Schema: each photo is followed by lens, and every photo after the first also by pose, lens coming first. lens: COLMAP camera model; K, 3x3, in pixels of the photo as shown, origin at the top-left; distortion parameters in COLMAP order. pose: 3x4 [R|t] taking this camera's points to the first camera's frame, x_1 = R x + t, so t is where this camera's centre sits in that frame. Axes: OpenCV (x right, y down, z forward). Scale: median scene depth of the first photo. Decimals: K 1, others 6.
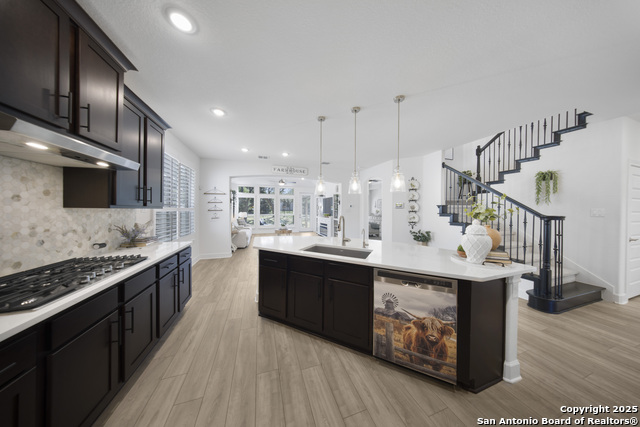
lens RADIAL K [[181.3, 0, 322.1], [0, 181.3, 210.3], [0, 0, 1]] dist [-0.000124, -0.000024]
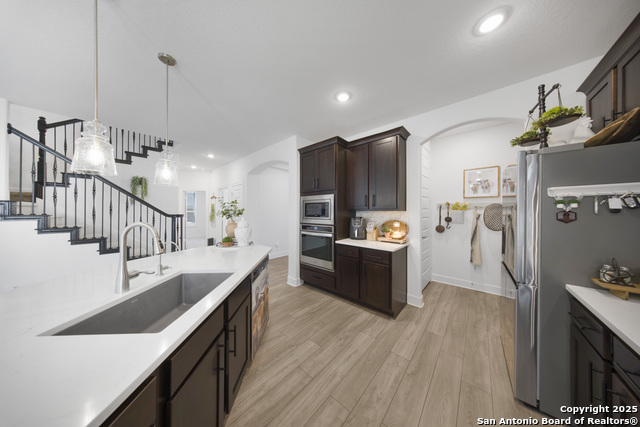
lens RADIAL K [[179.0, 0, 317.8], [0, 179.0, 210.9], [0, 0, 1]] dist [-0.008899, 0.000050]
pose [[-0.483580, -0.005094, 0.875285, -0.500573], [-0.004294, 0.999985, 0.003447, -0.004313], [-0.875290, -0.002091, -0.483595, 0.812721]]
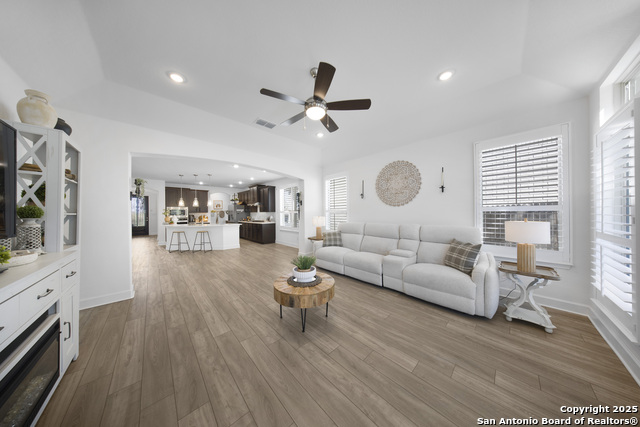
lens RADIAL K [[180.1, 0, 315.0], [0, 180.1, 212.3], [0, 0, 1]] dist [0.000311, -0.000004]
pose [[-0.919614, 0.003790, -0.392804, -0.424202], [0.004056, 0.999992, 0.000153, -0.000266], [0.392801, -0.001453, -0.919622, 4.534153]]
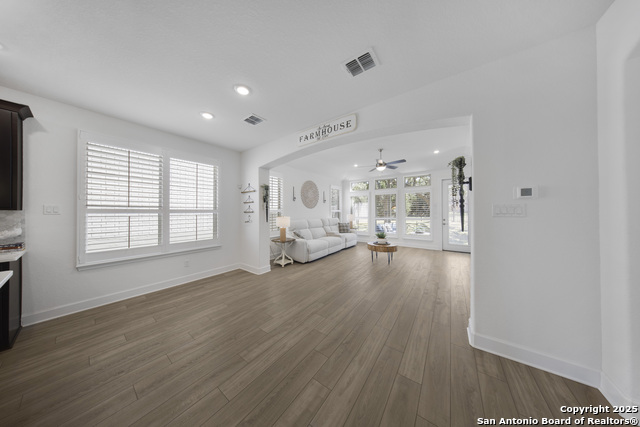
lens RADIAL K [[179.0, 0, 317.8], [0, 179.0, 210.9], [0, 0, 1]] dist [-0.008899, 0.000050]
pose [[0.565792, -0.011937, -0.824462, 0.552989], [0.006944, 0.999929, -0.009713, 0.011431], [0.824519, -0.000229, 0.565835, 1.756060]]
